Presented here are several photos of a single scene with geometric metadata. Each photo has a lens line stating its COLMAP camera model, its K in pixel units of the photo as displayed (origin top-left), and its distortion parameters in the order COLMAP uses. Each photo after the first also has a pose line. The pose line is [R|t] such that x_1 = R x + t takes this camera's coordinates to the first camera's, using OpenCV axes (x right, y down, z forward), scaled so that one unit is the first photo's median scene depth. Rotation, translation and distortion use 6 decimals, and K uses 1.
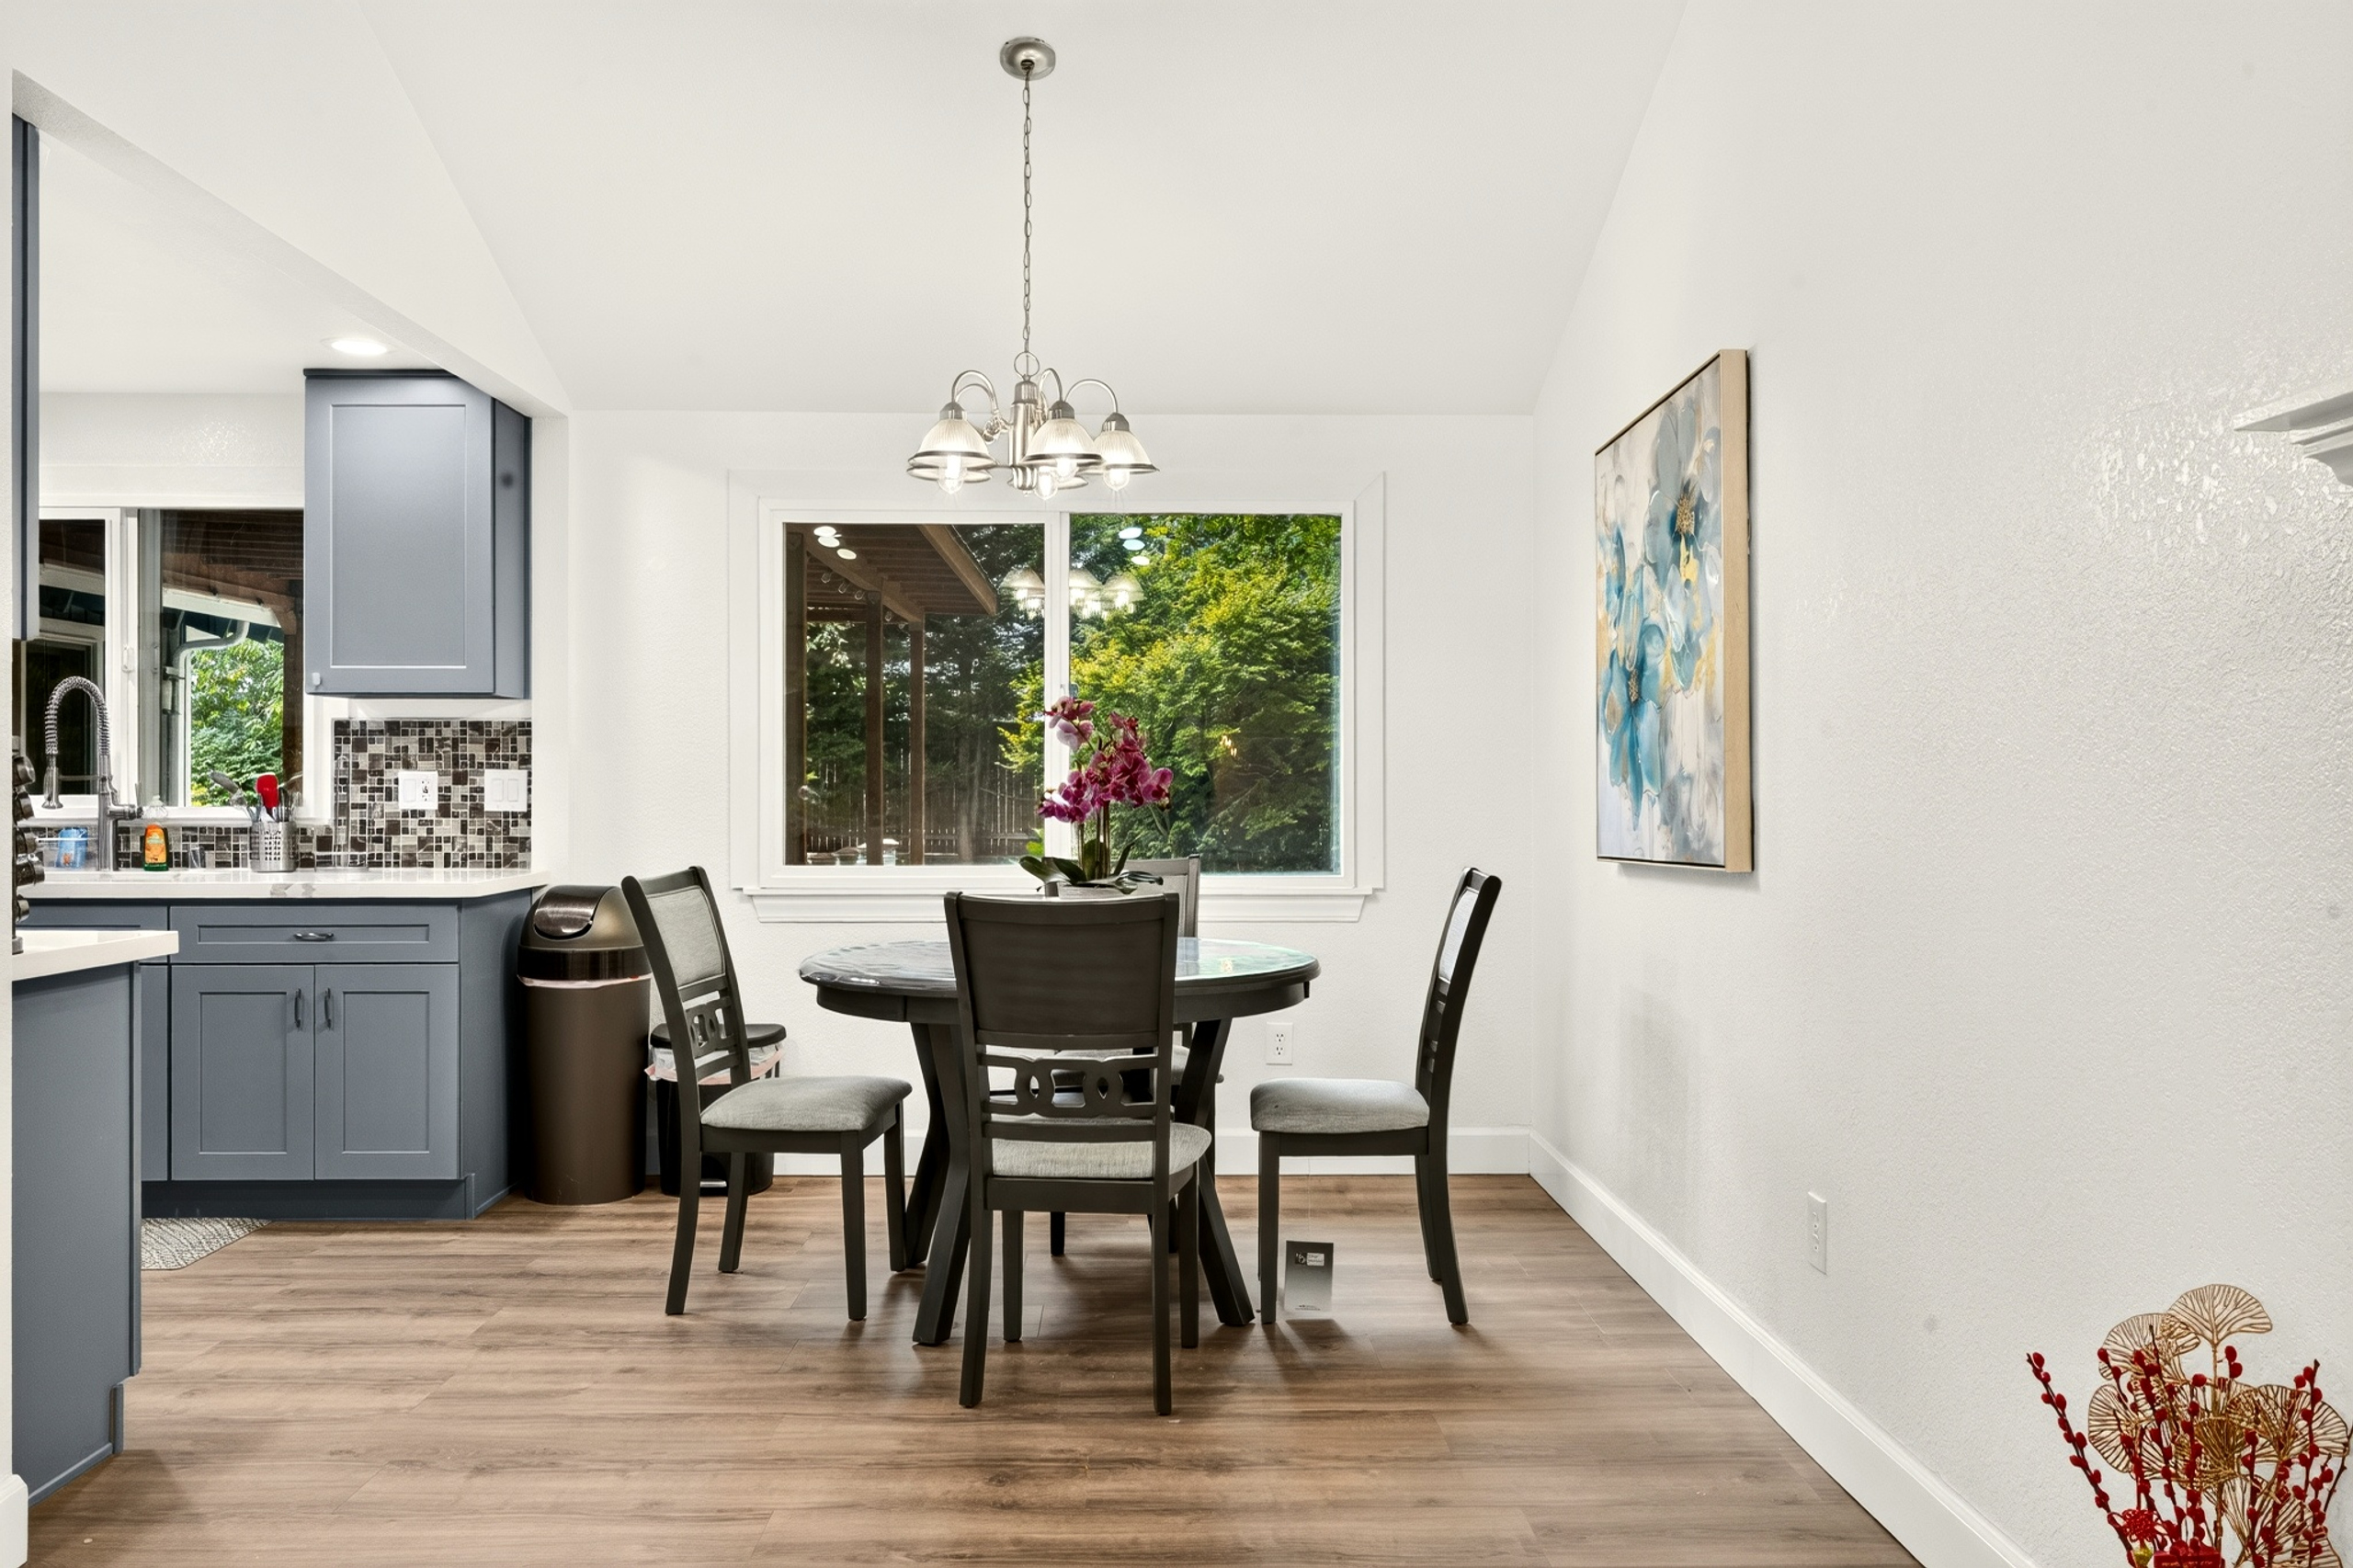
lens RADIAL K [[1940.2, 0, 1173.3], [0, 1940.2, 782.0], [0, 0, 1]] dist [0.006376, -0.004461]
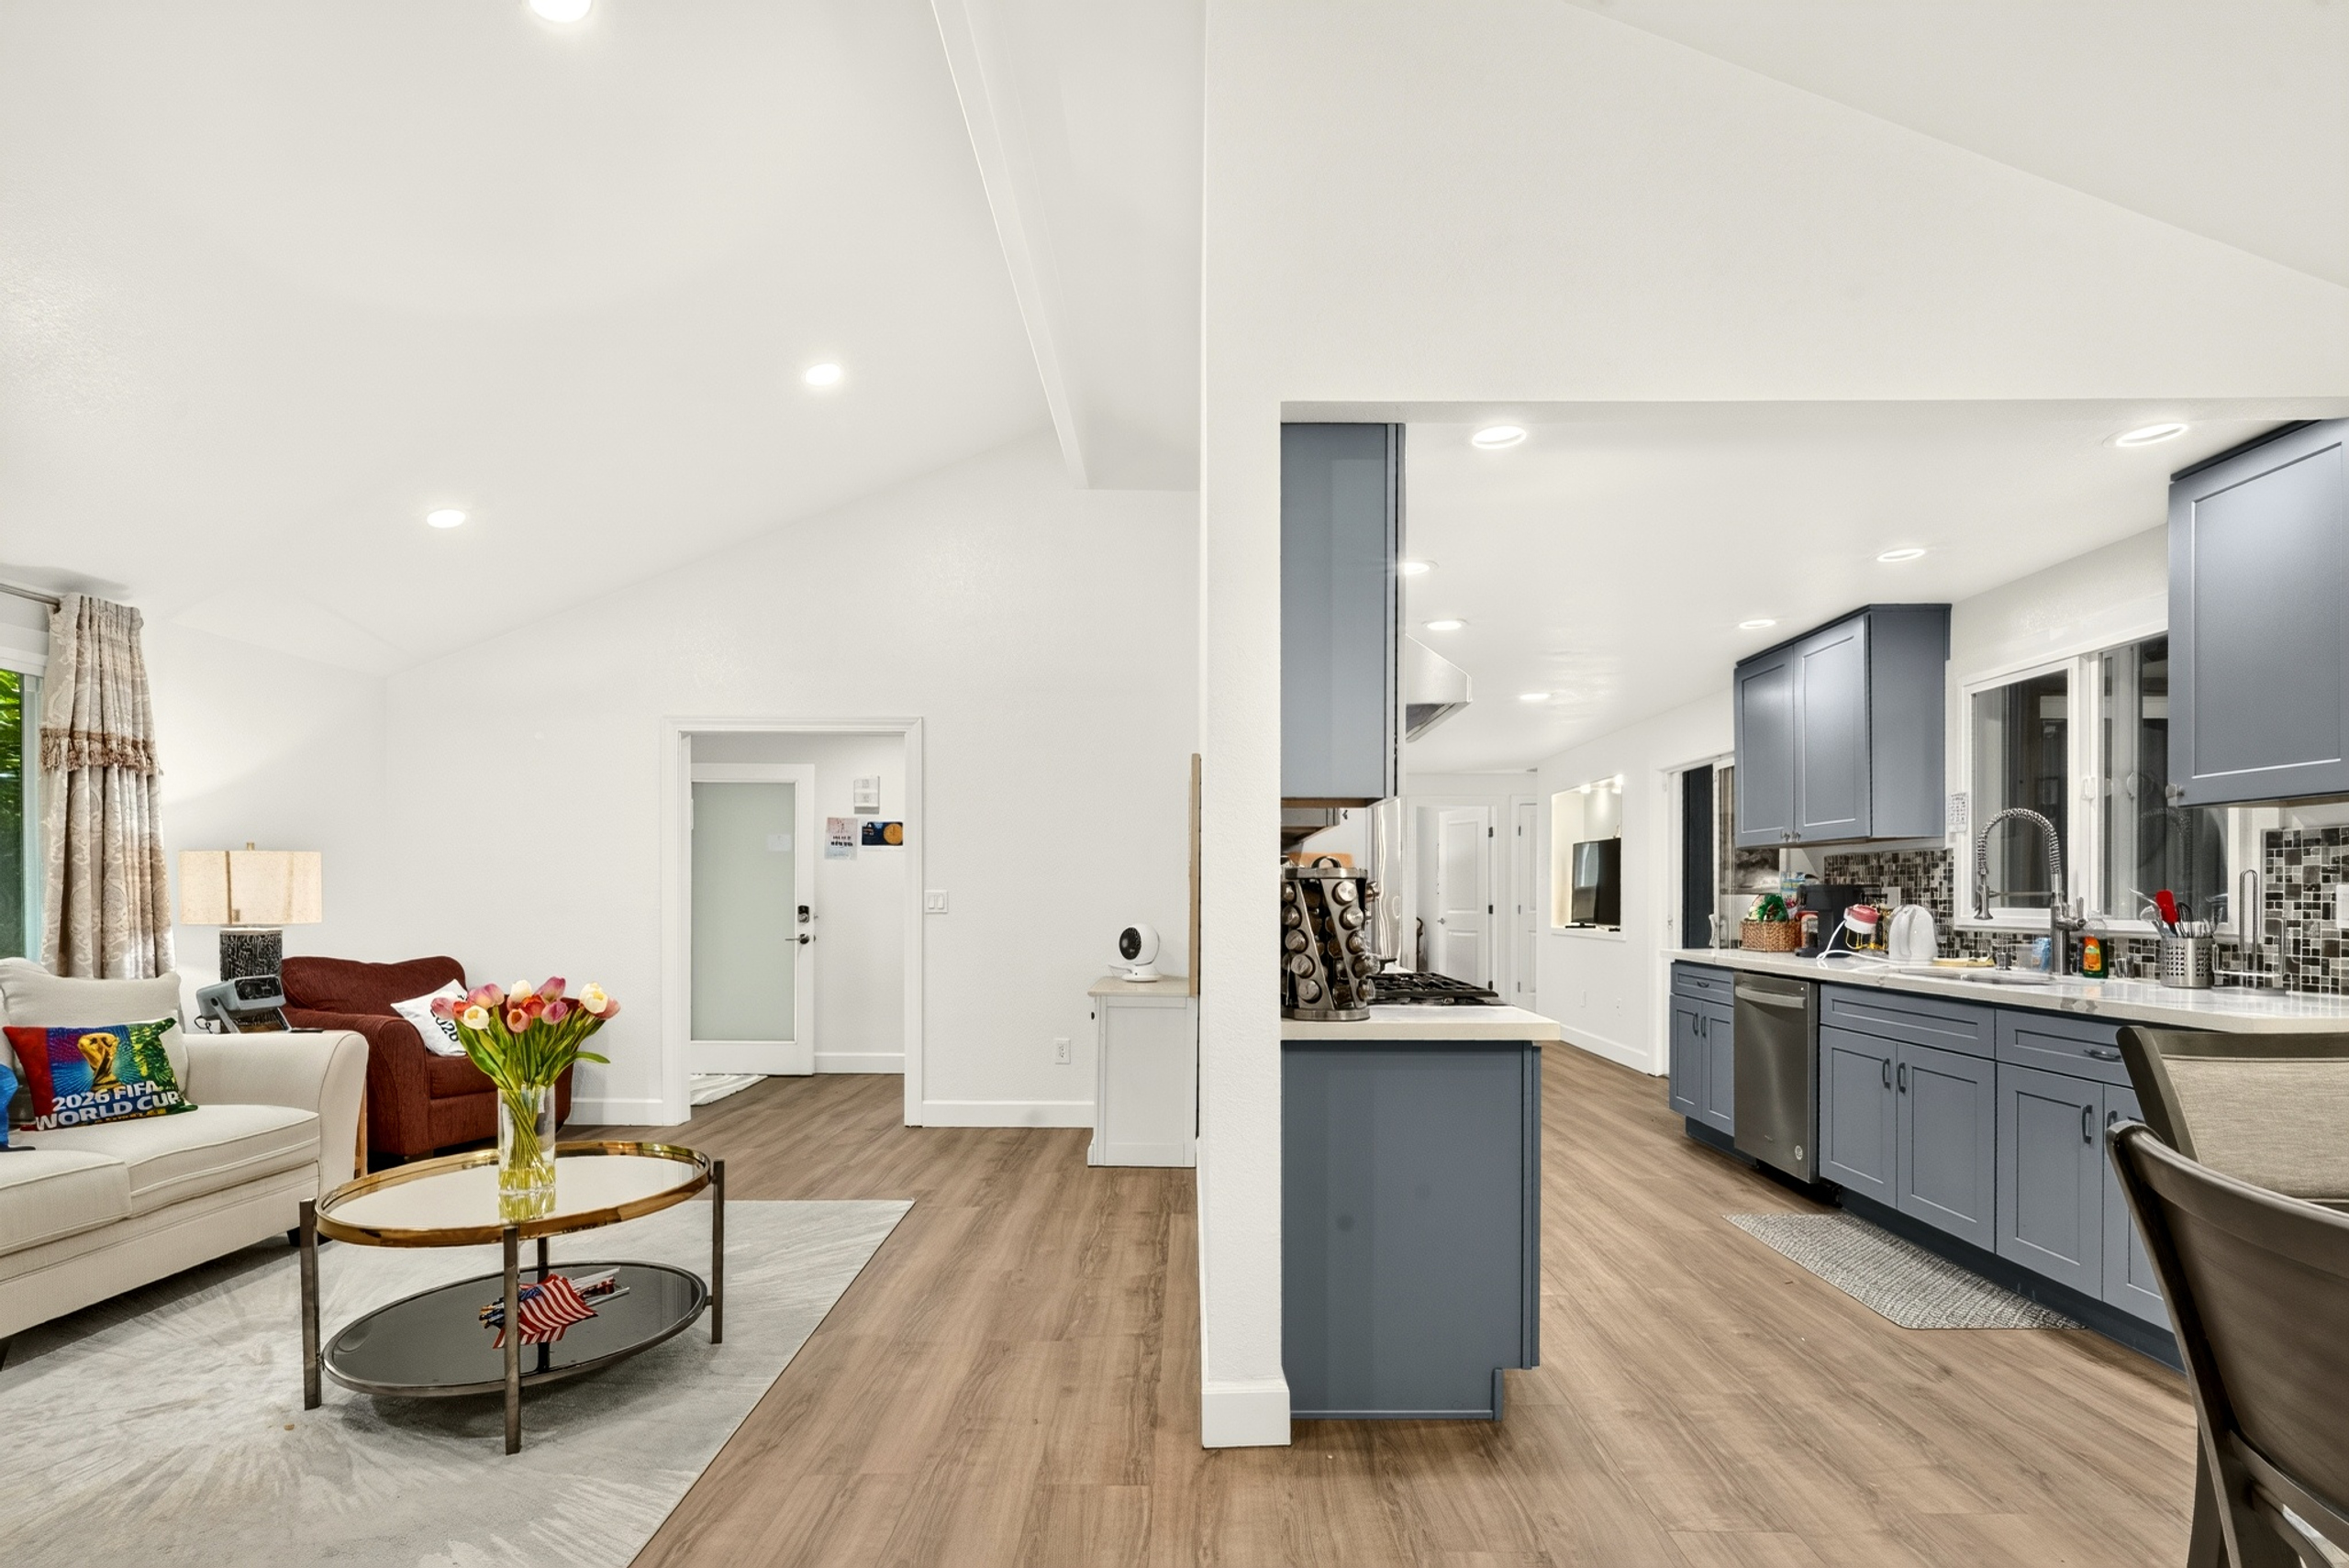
lens RADIAL K [[1081.1, 0, 1171.6], [0, 1081.1, 906.6], [0, 0, 1]] dist [-0.003292, 0.000002]
pose [[-0.017257, 0.008888, -0.999812, 0.100026], [0.002236, 0.999958, 0.008850, -0.001360], [0.999849, -0.002083, -0.017276, 0.478174]]
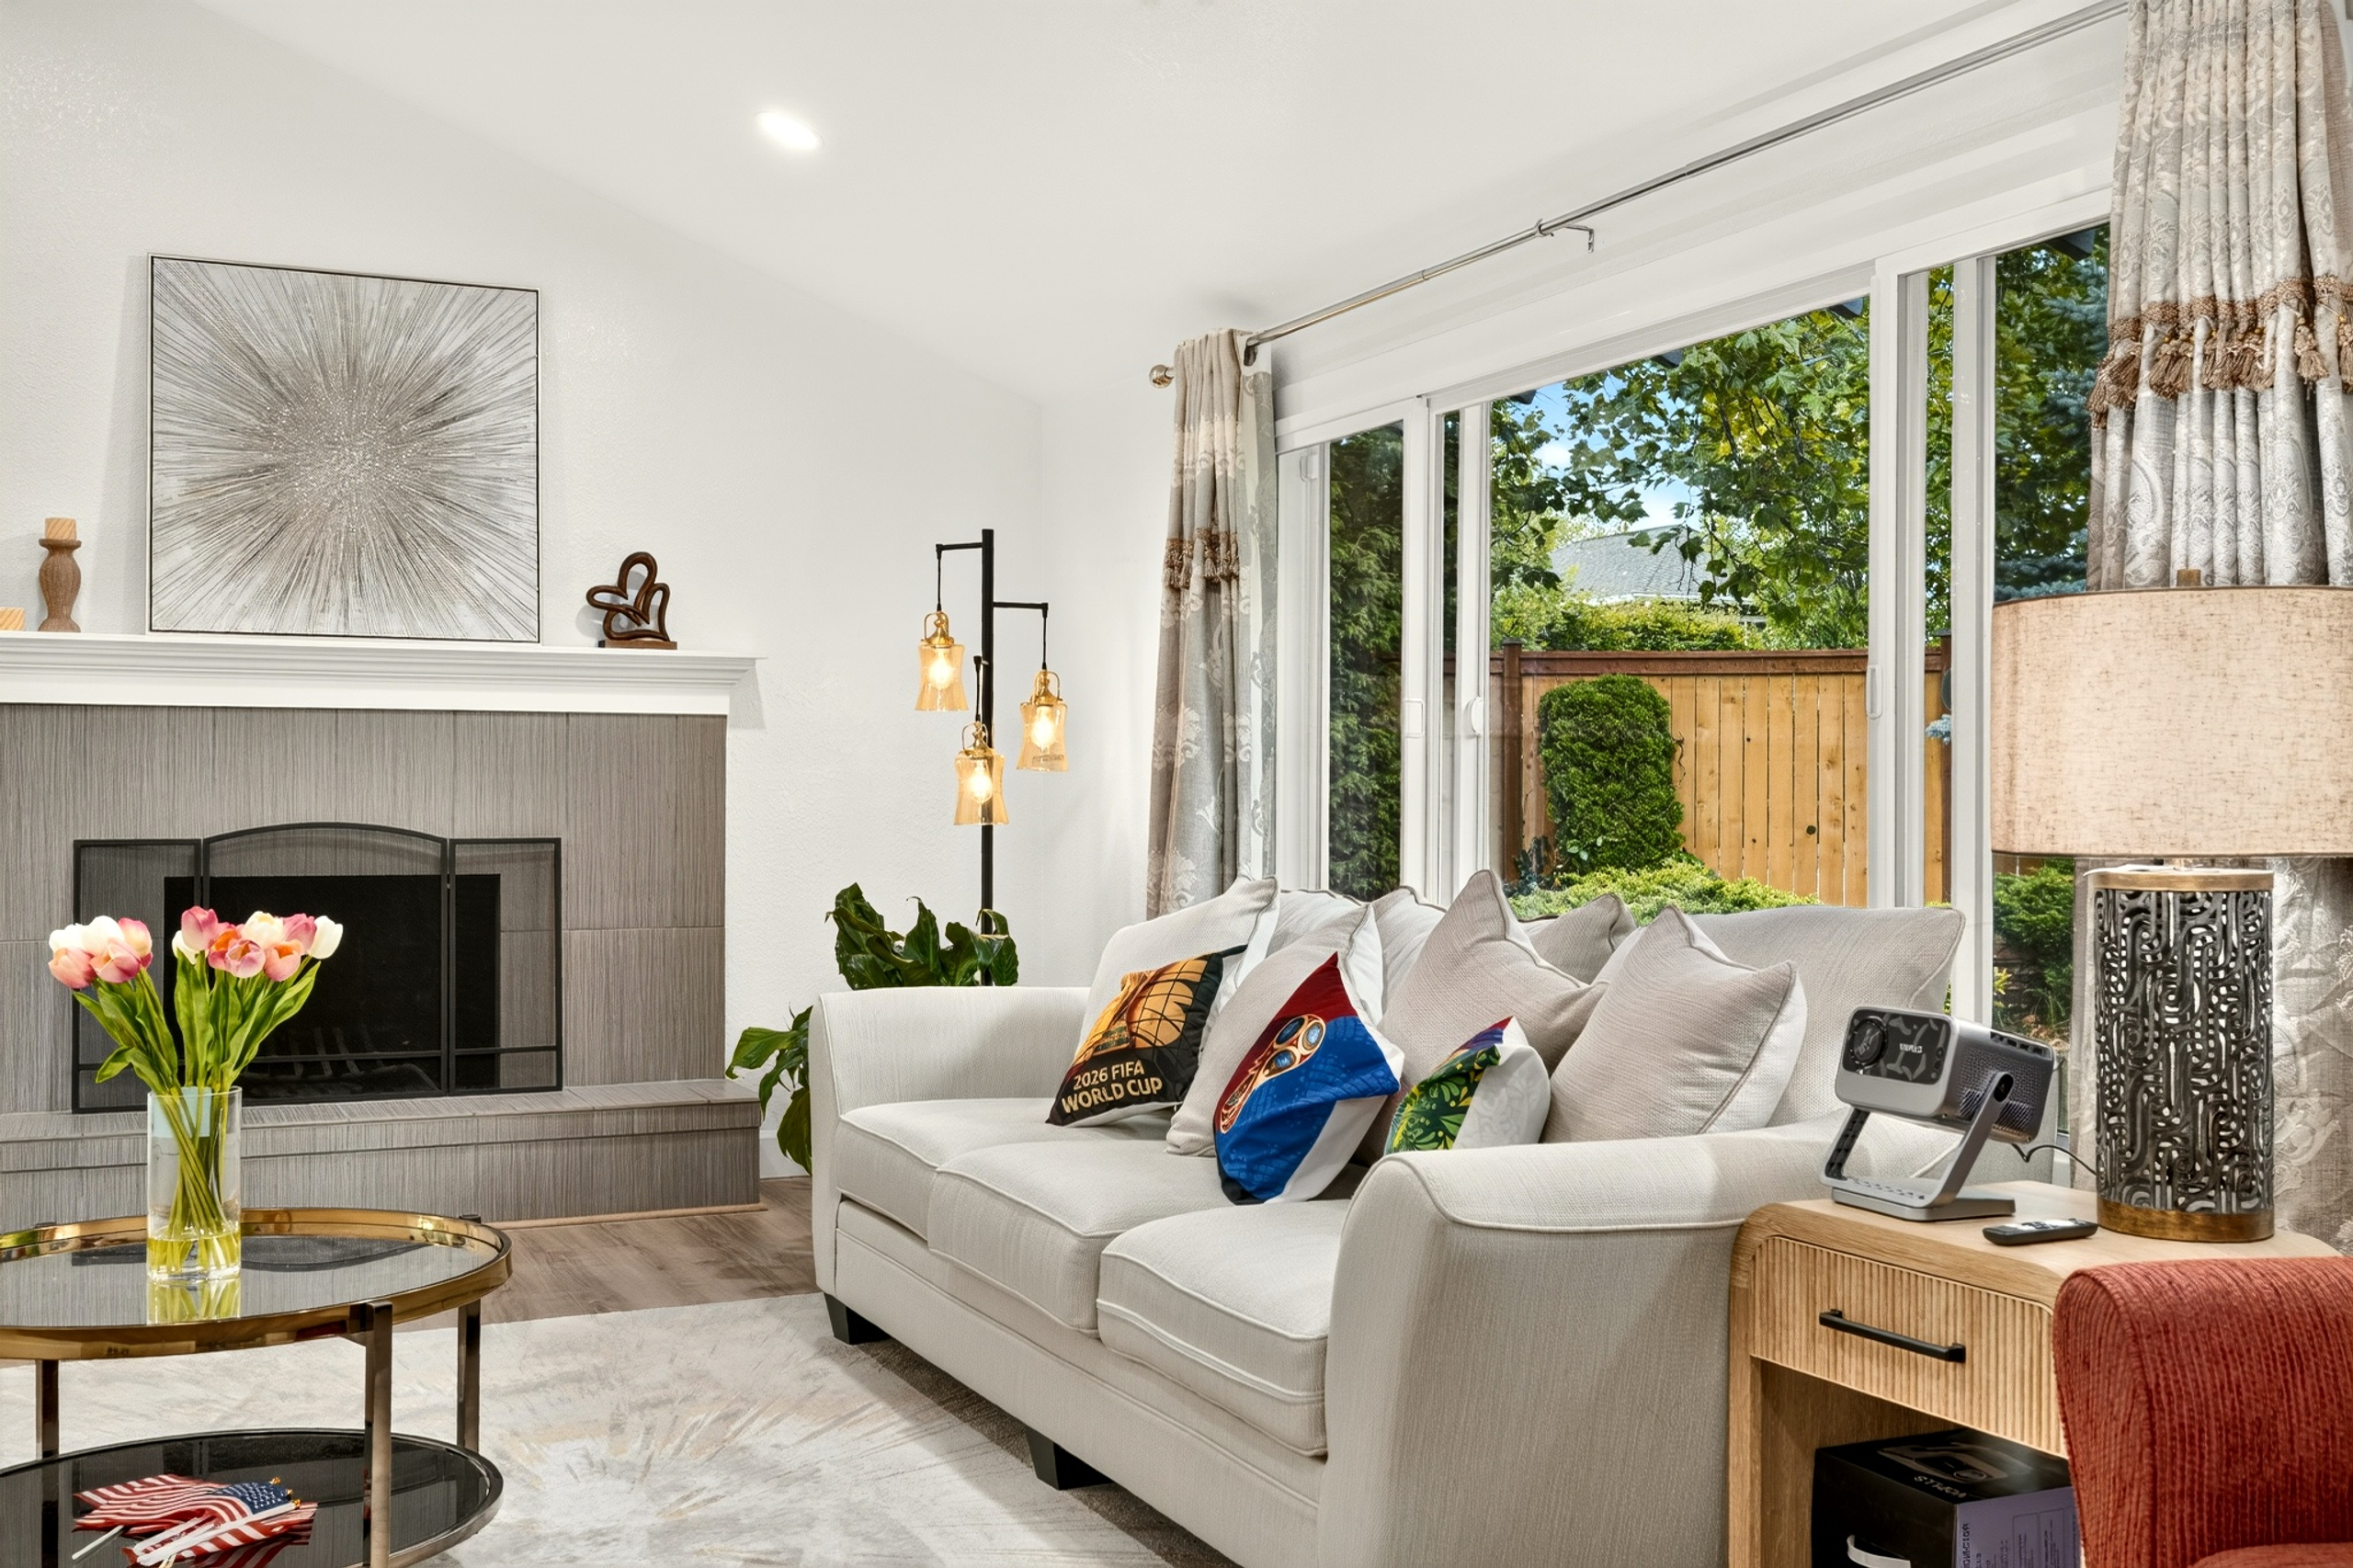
lens RADIAL K [[2389.4, 0, 1162.5], [0, 2389.4, 786.5], [0, 0, 1]] dist [-0.000899, 0.000000]
pose [[-0.409495, 0.000806, 0.912312, -0.991974], [-0.011671, 0.999913, -0.006122, 0.007654], [-0.912238, -0.013155, -0.409450, 0.212925]]
